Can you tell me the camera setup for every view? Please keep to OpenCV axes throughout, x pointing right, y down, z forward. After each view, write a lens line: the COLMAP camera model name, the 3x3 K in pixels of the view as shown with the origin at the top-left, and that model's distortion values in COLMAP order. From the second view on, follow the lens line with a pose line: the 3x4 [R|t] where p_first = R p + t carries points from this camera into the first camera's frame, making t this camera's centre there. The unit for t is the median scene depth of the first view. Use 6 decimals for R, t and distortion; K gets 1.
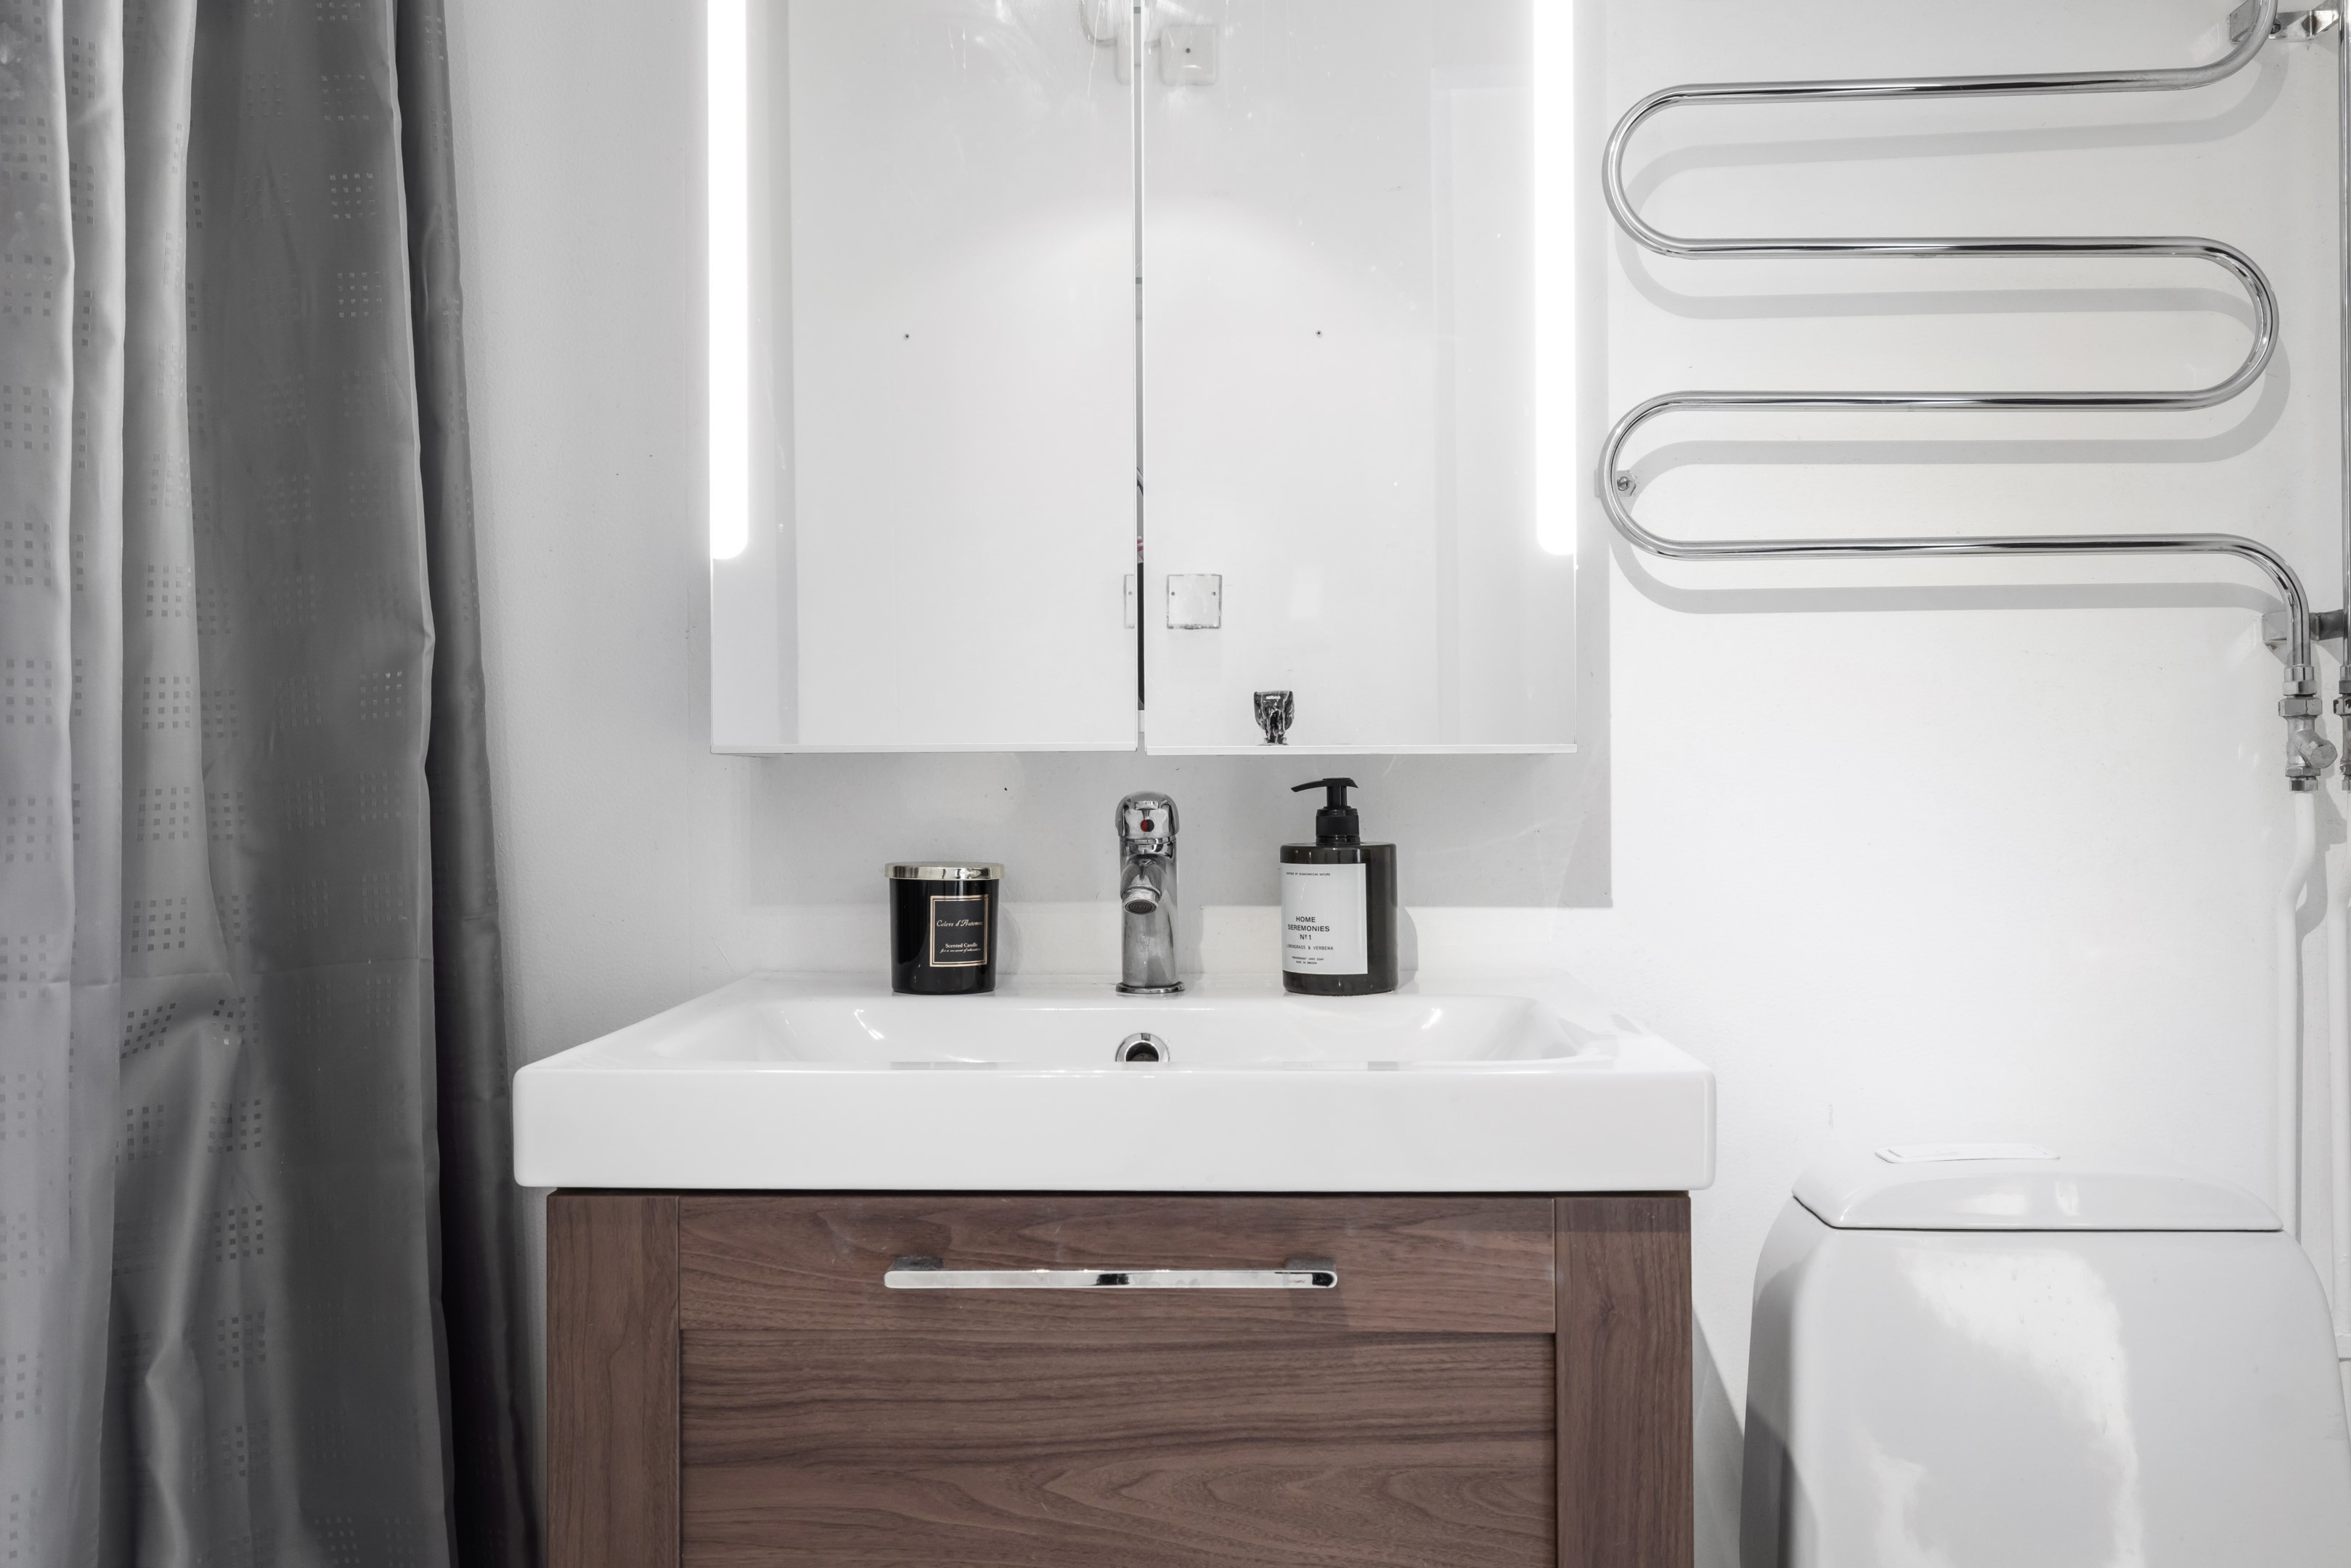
lens RADIAL K [[1962.5, 0, 1175.5], [0, 1962.5, 769.5], [0, 0, 1]] dist [-0.010672, -0.008822]
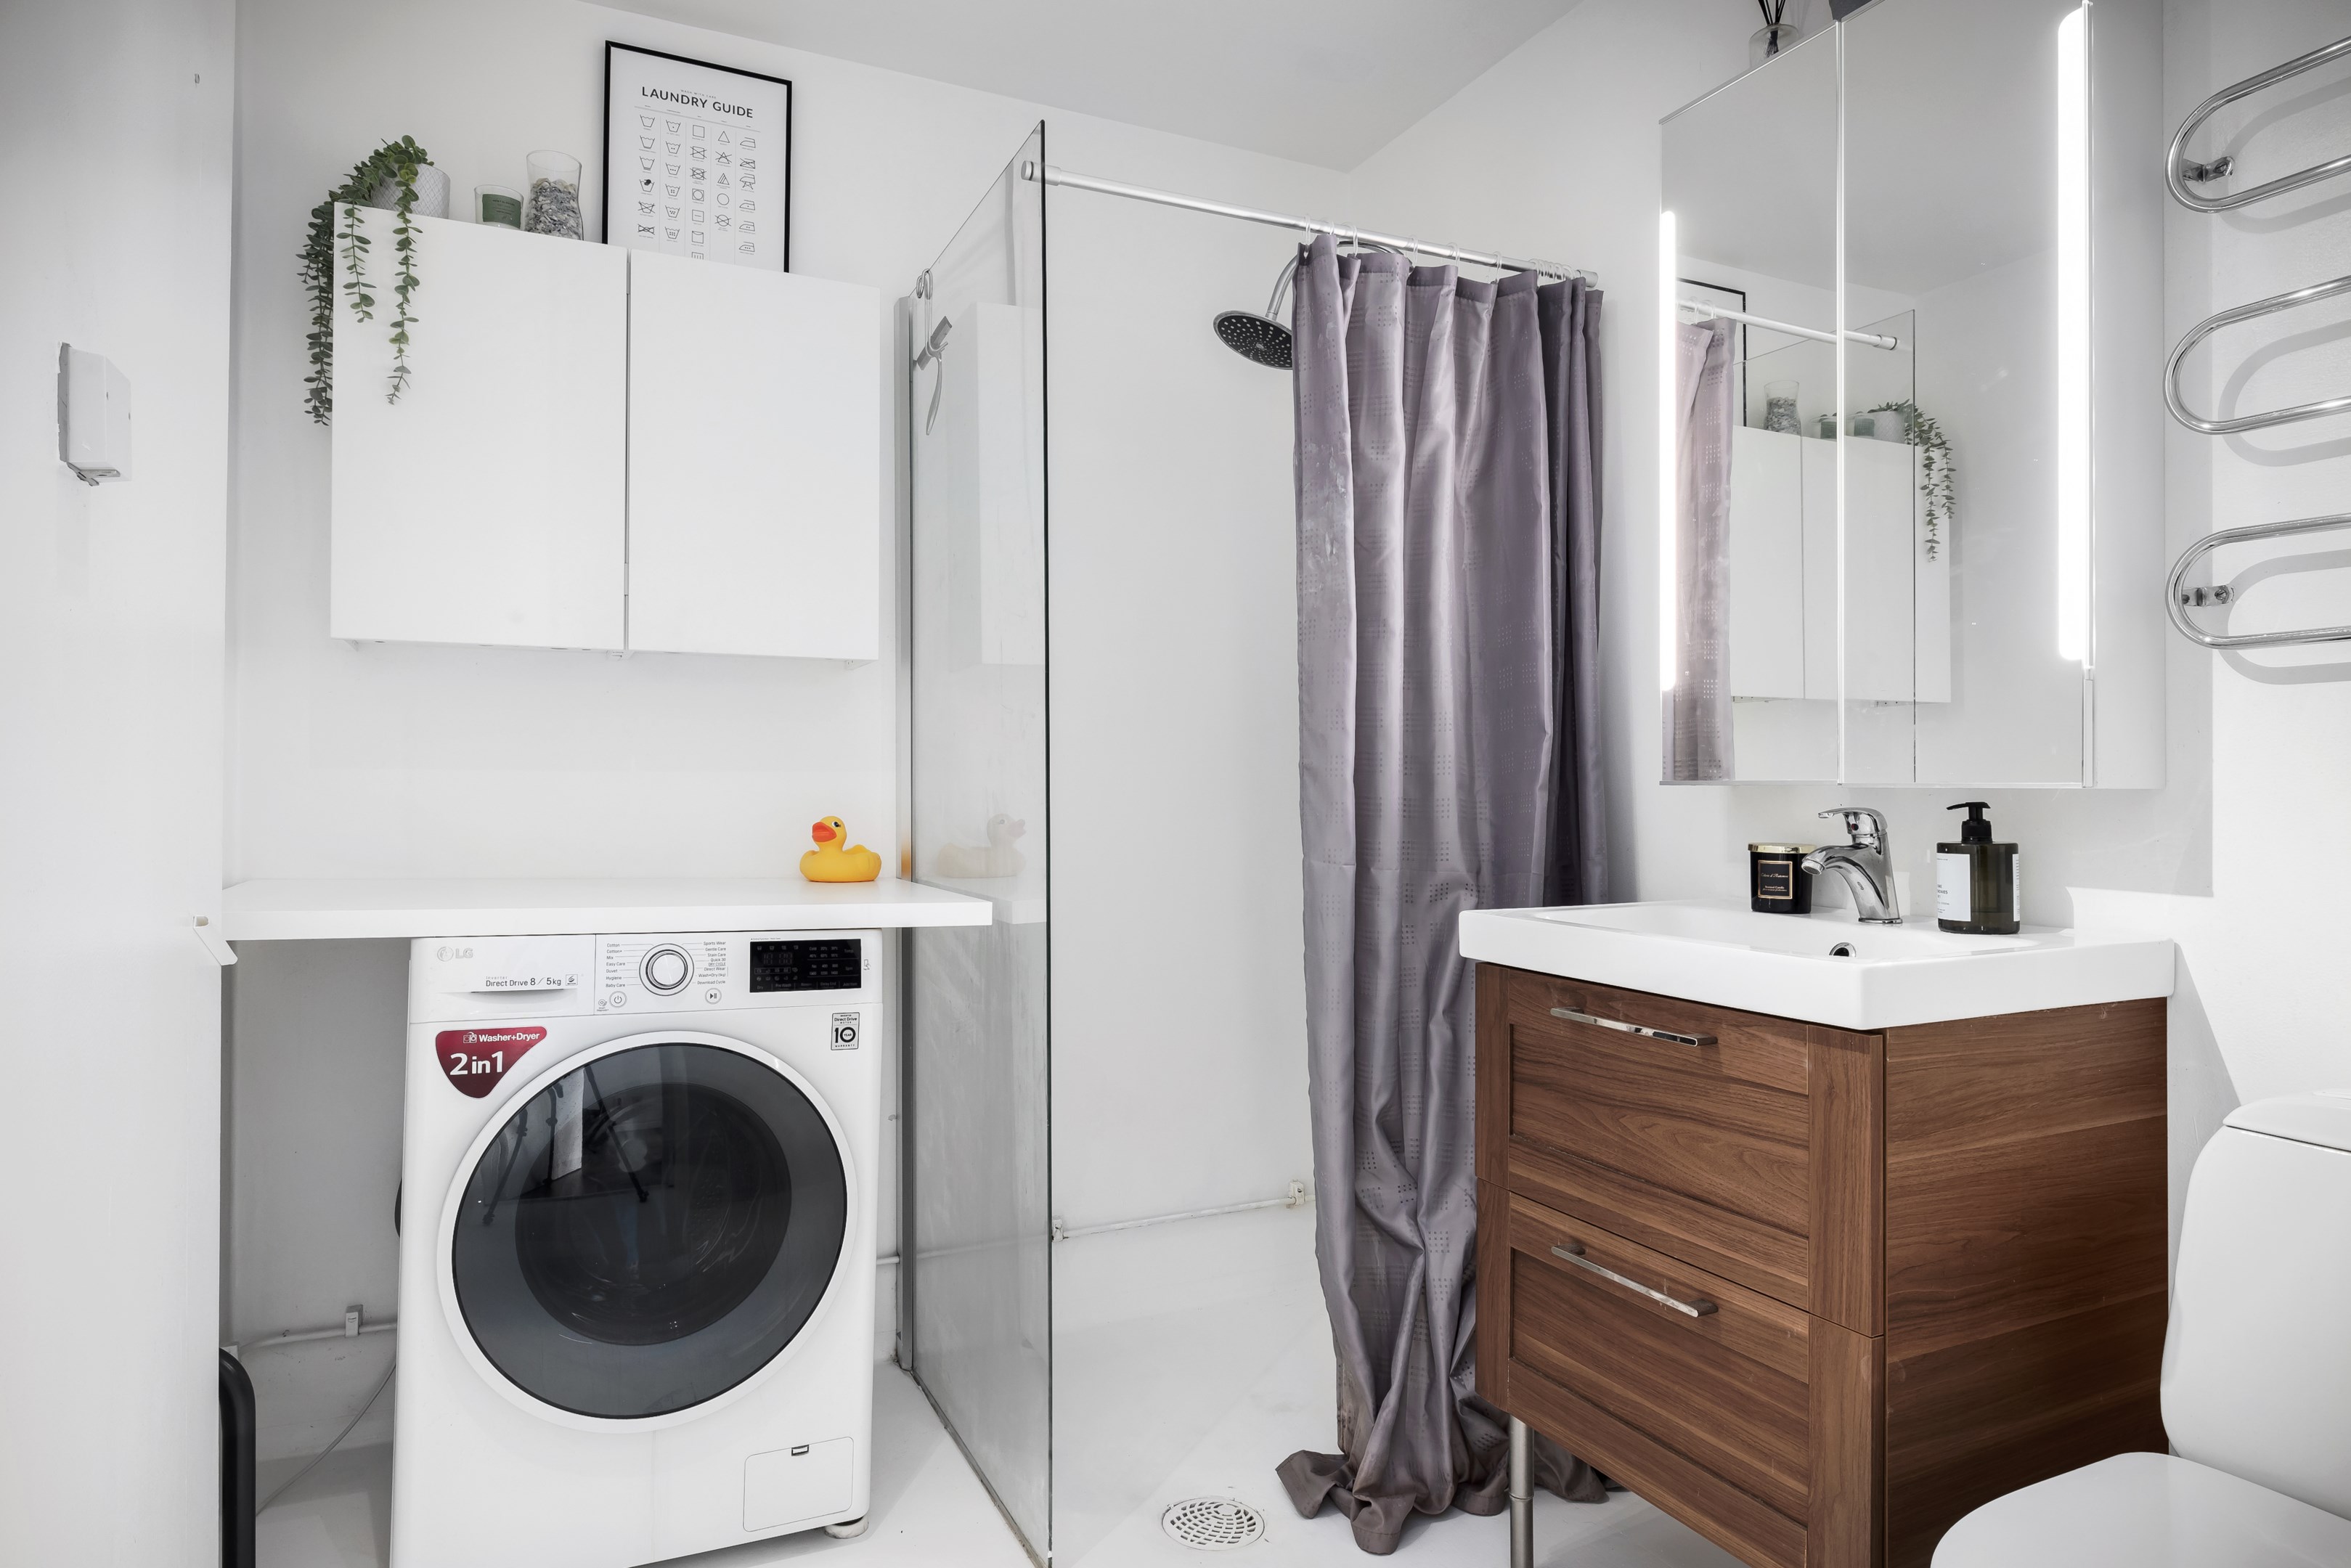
lens RADIAL K [[1391.7, 0, 1176.9], [0, 1391.7, 789.5], [0, 0, 1]] dist [-0.002438, -0.000354]
pose [[0.456208, 0.007517, -0.889841, 1.063601], [0.001008, 0.999959, 0.008964, -0.022606], [0.889872, -0.004986, 0.456182, -0.158529]]
